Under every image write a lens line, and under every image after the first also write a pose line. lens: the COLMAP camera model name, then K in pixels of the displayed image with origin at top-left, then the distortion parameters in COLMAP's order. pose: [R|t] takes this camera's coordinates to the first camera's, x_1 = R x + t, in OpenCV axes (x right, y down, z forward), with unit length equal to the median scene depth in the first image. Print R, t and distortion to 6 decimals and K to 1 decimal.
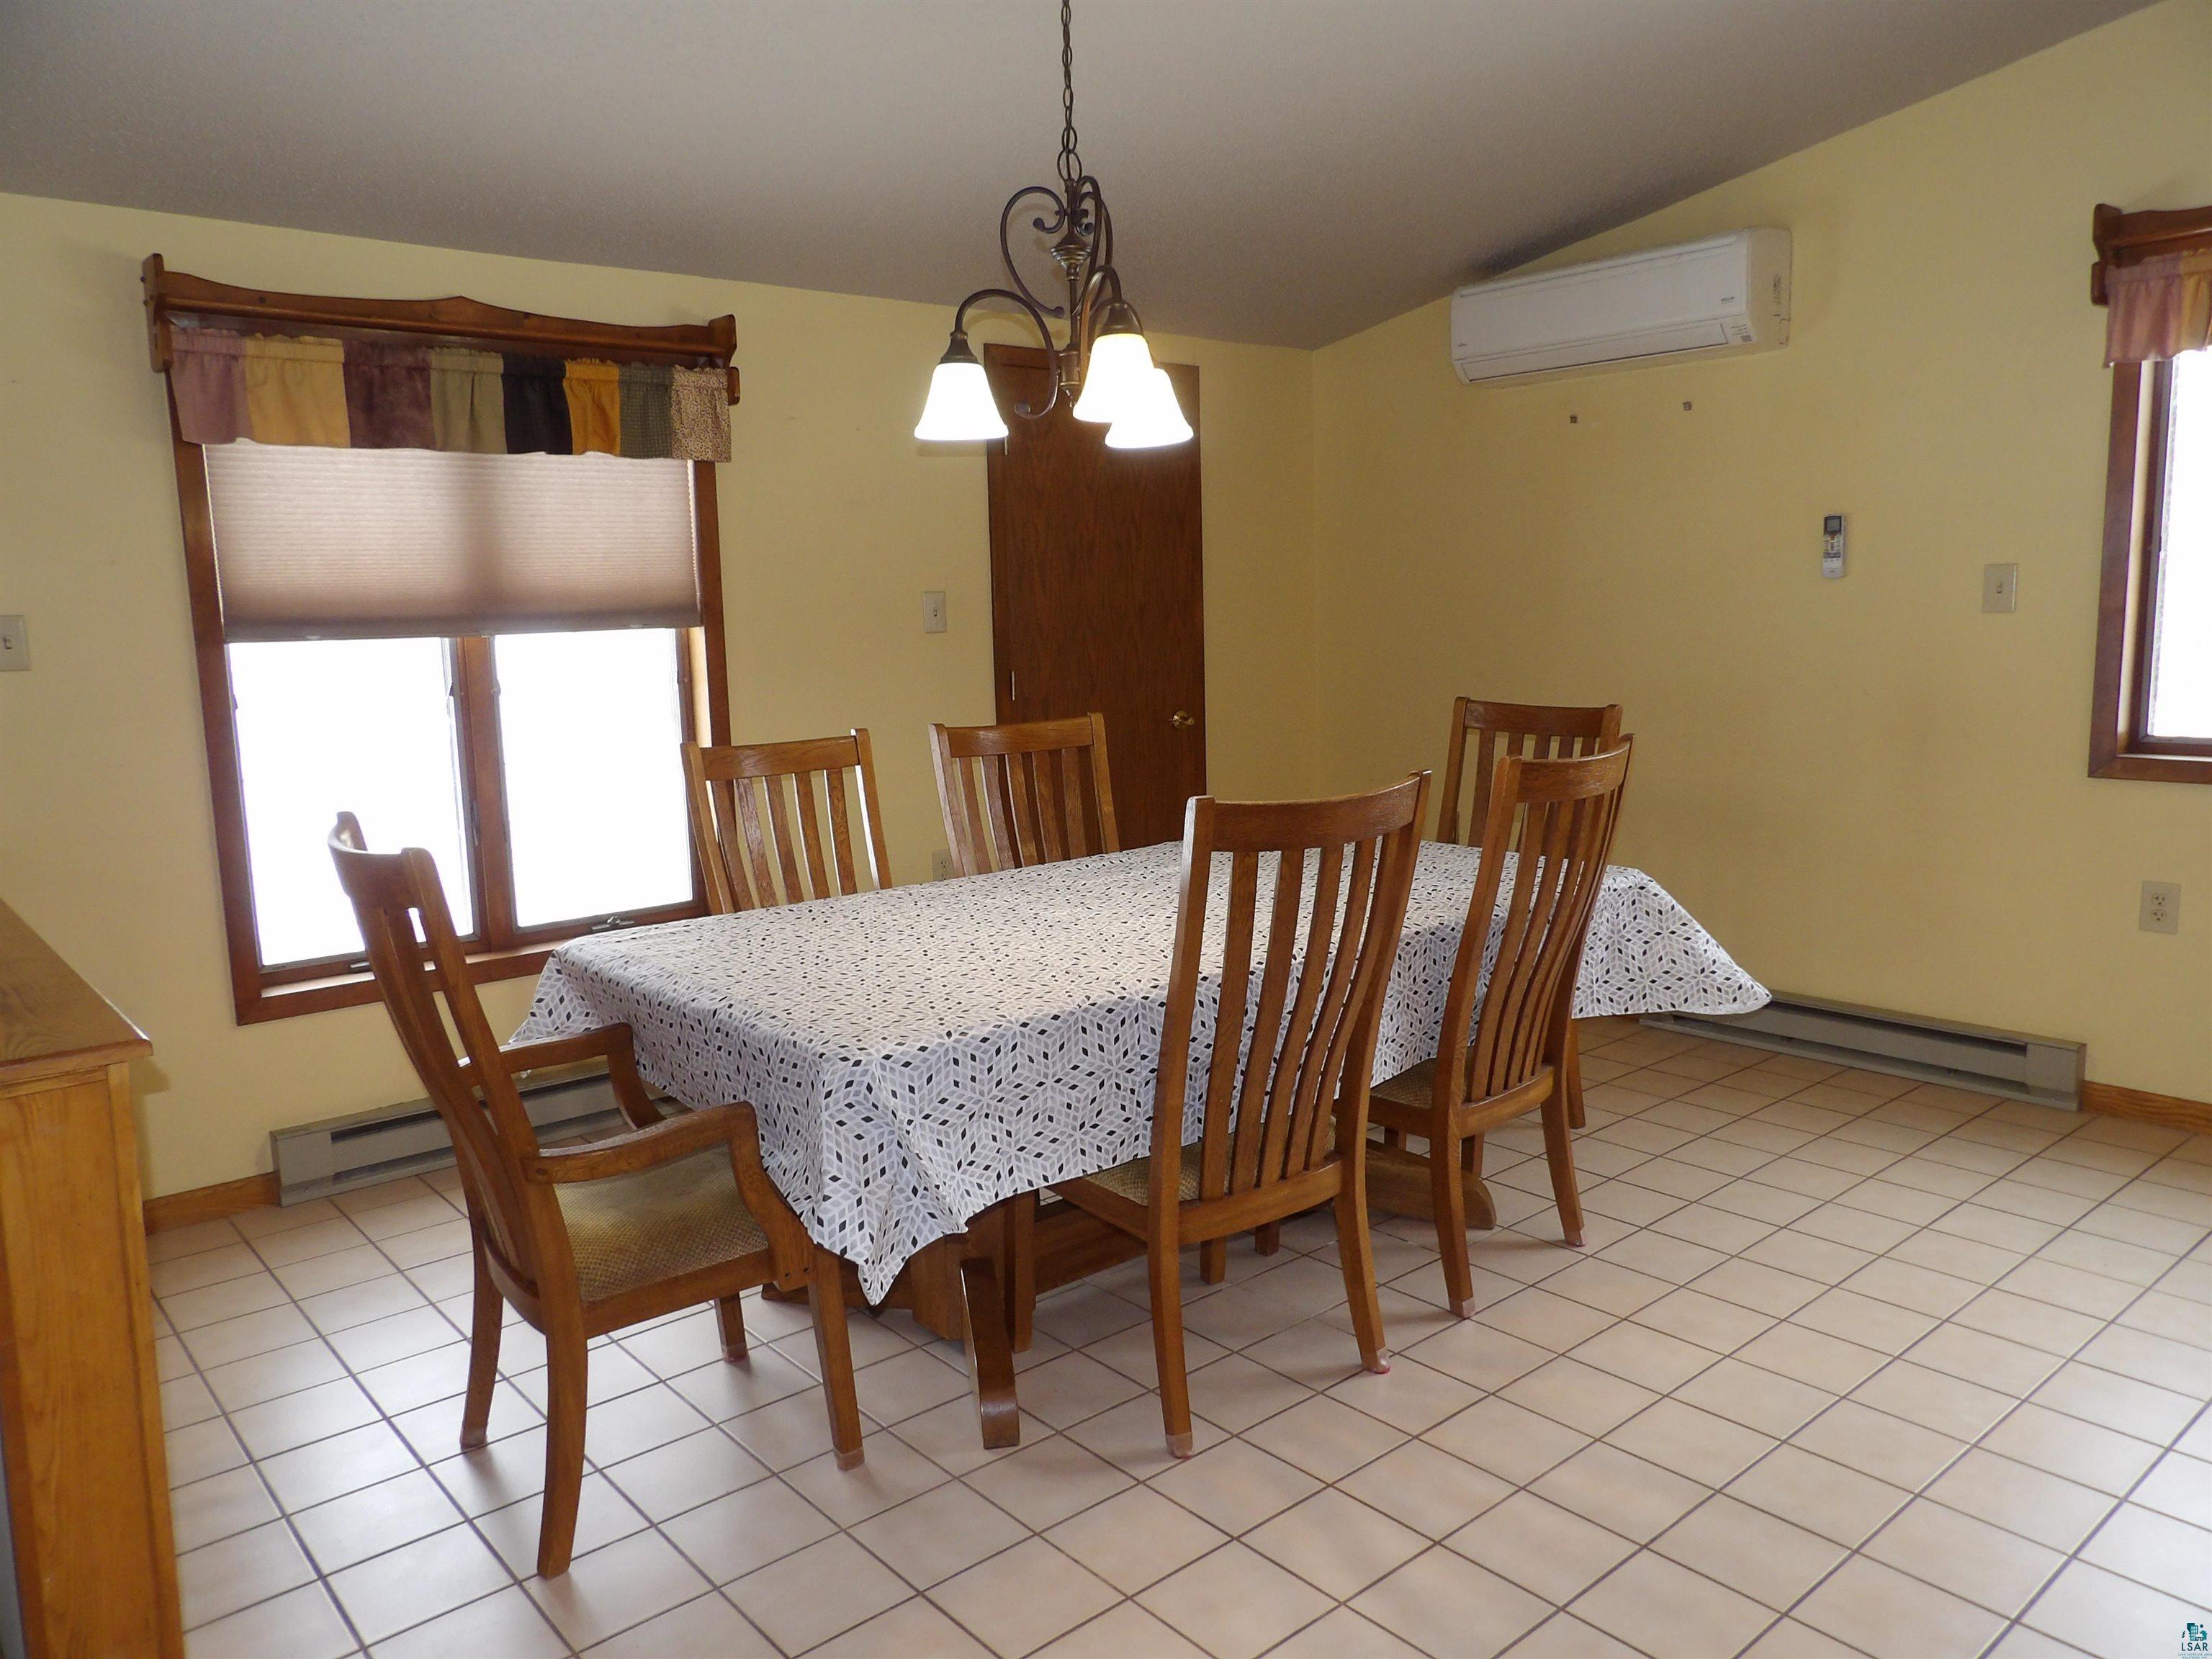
lens RADIAL K [[1565.3, 0, 1093.7], [0, 1565.3, 827.9], [0, 0, 1]] dist [-0.039403, 0.052272]
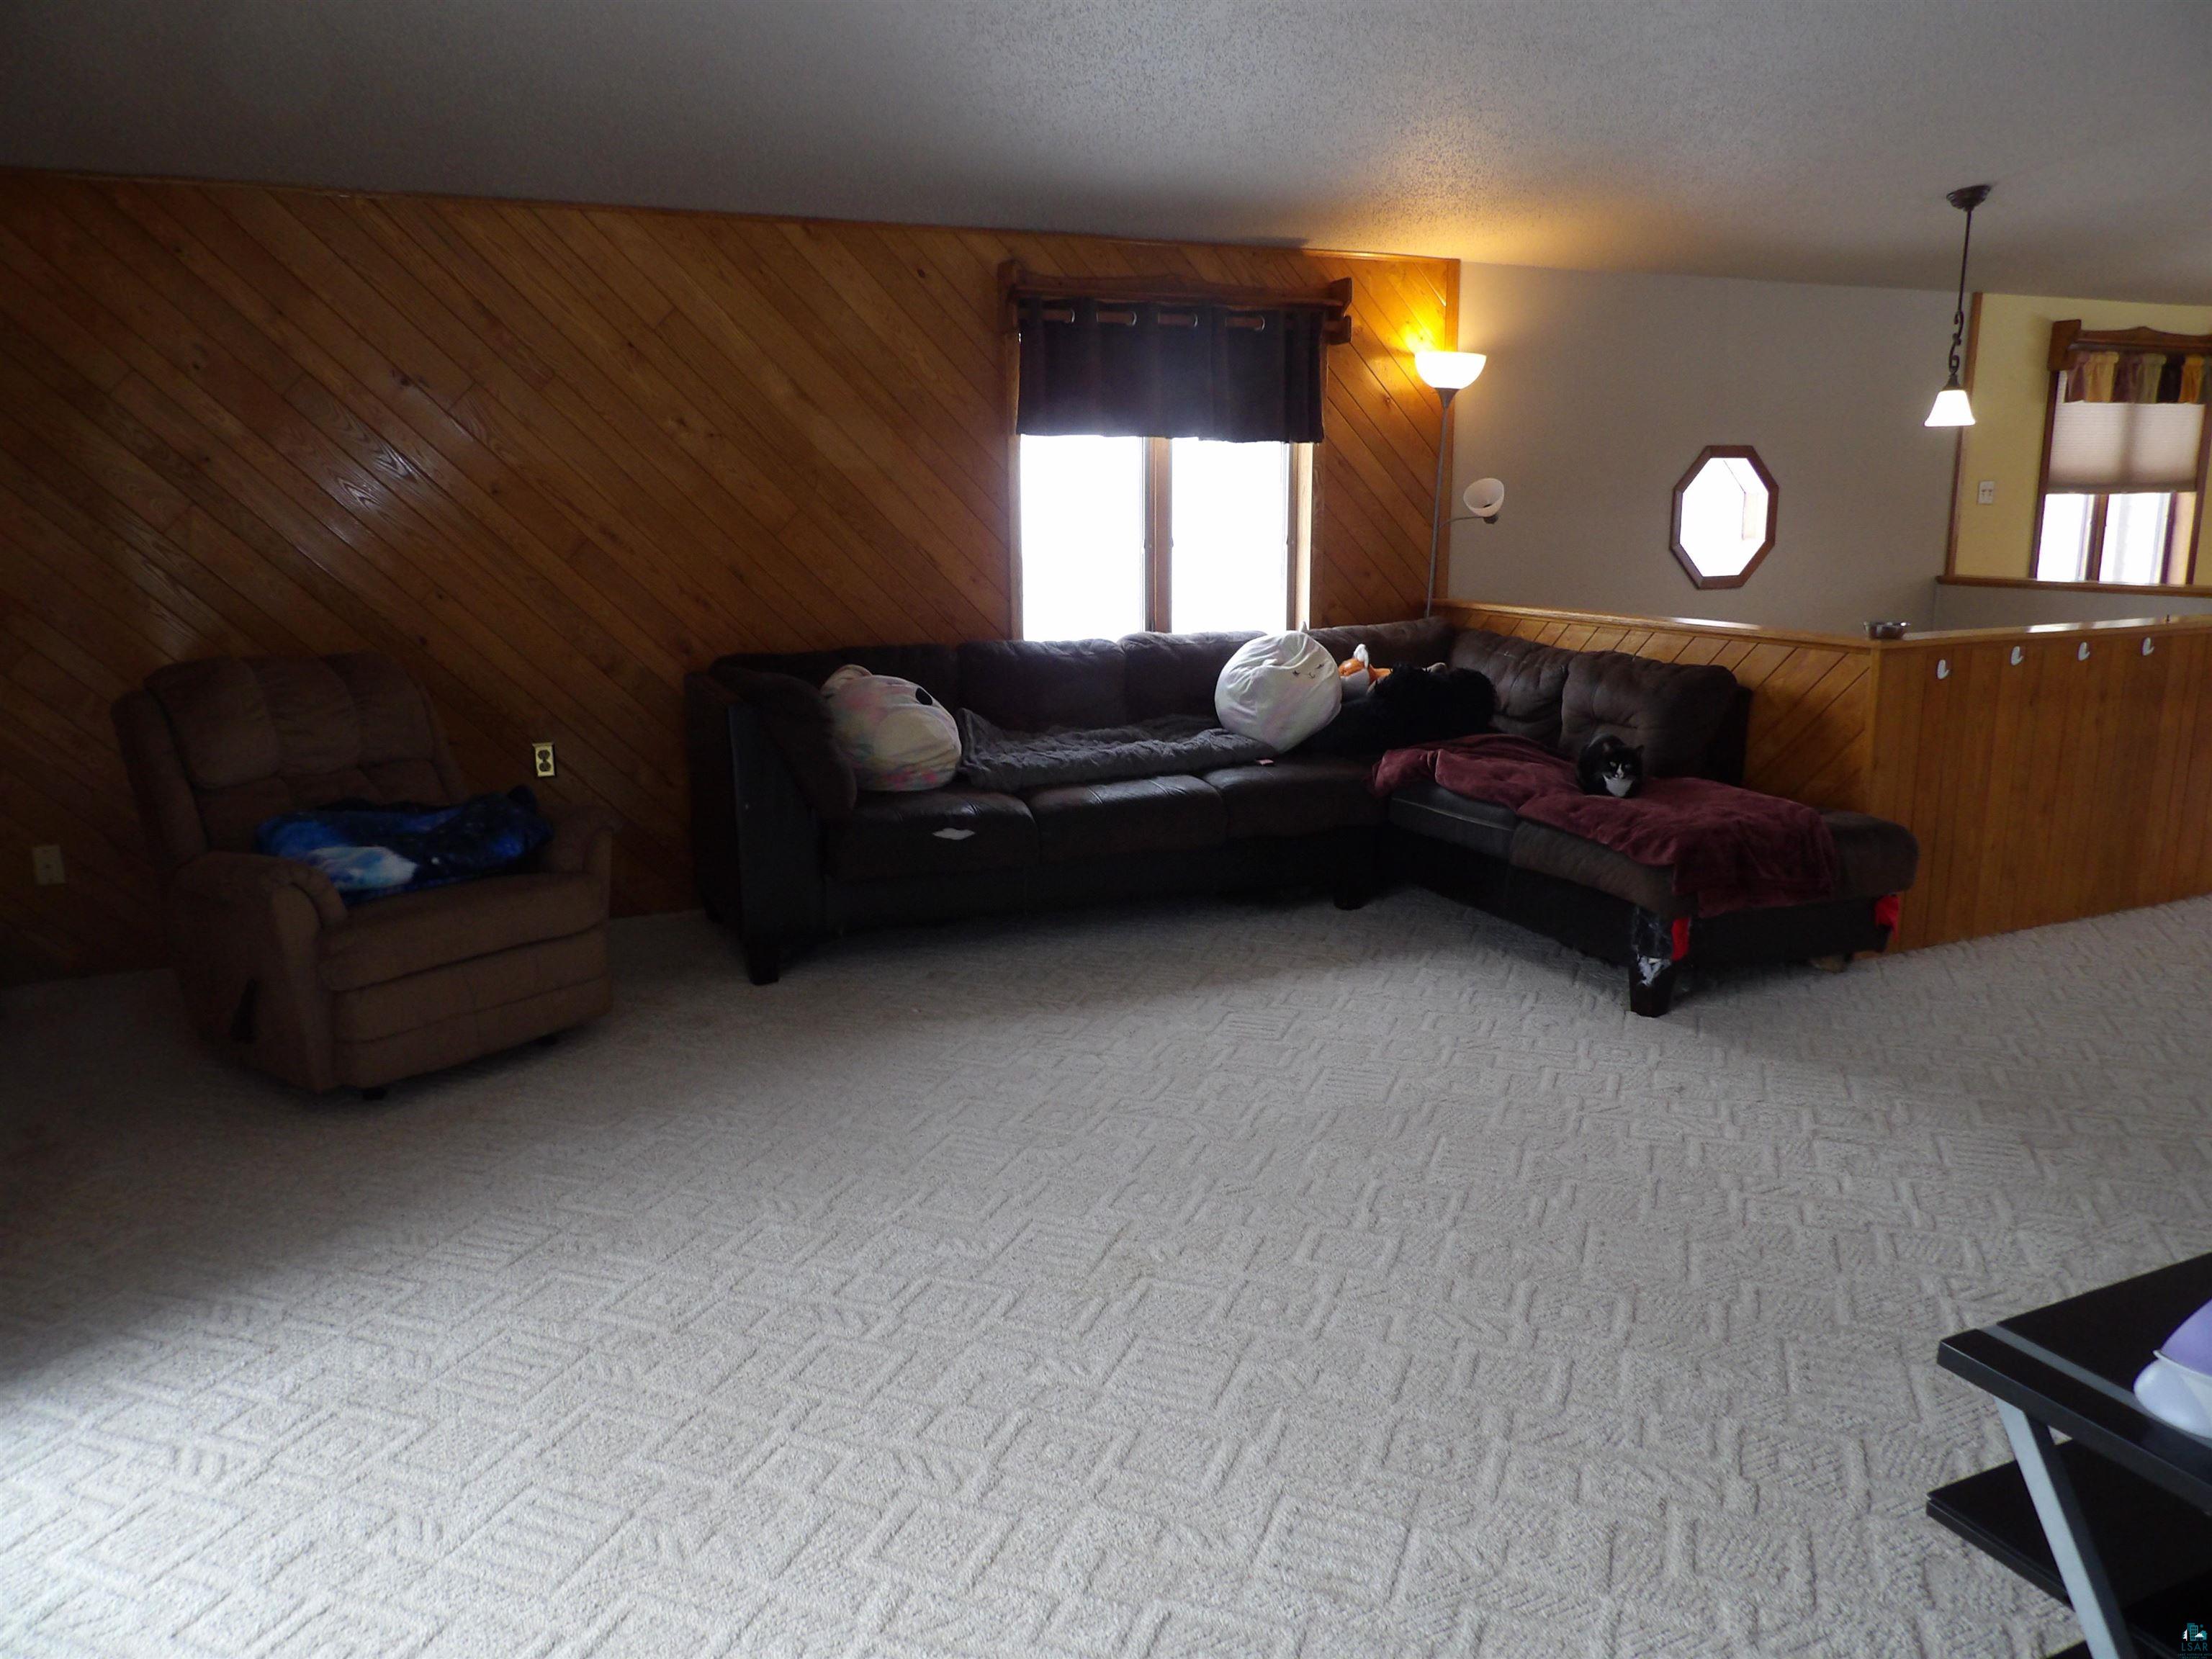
lens RADIAL K [[1565.3, 0, 1093.7], [0, 1565.3, 827.9], [0, 0, 1]] dist [-0.039403, 0.052272]
pose [[0.961955, 0.068815, -0.264400, -1.112163], [-0.051417, 0.996066, 0.072177, 0.230184], [0.268327, -0.055837, 0.961708, -1.326185]]
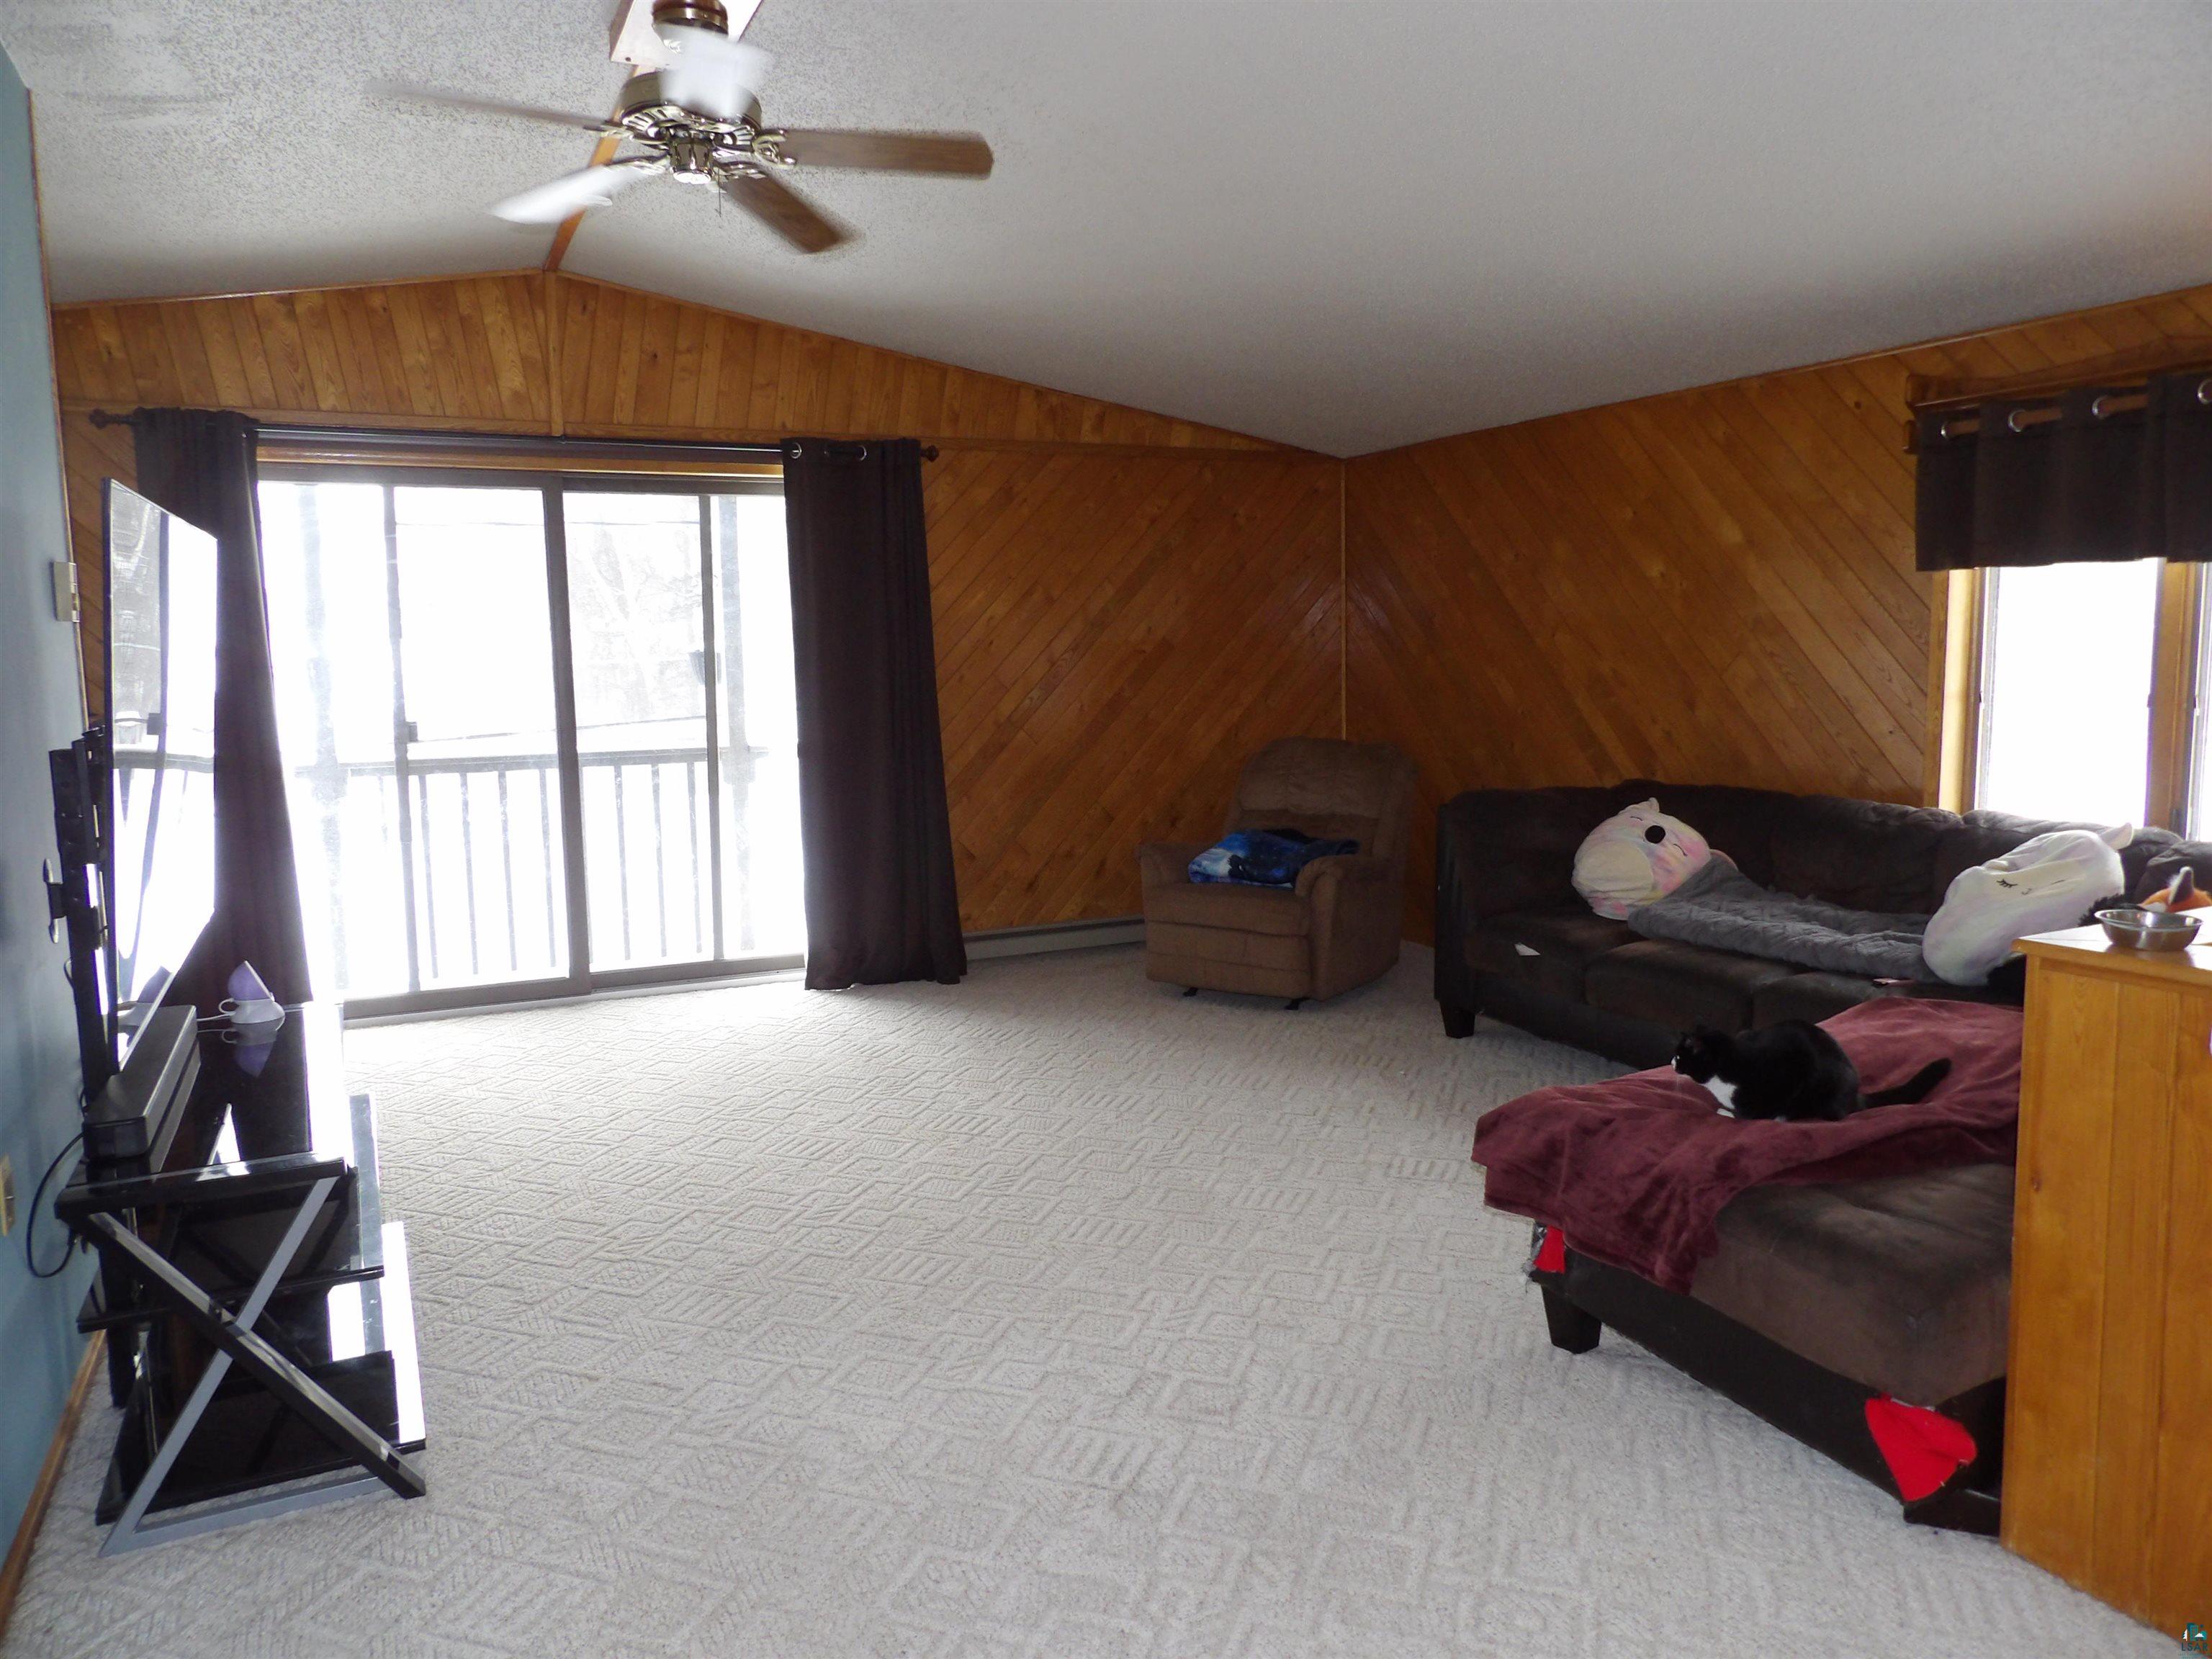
lens RADIAL K [[1536.8, 0, 1110.1], [0, 1536.8, 822.2], [0, 0, 1]] dist [0.001992, 0.000412]
pose [[-0.235992, 0.140465, -0.961549, -0.233047], [-0.120132, 0.977690, 0.172307, 0.043124], [0.964301, 0.156176, -0.213853, -0.286232]]
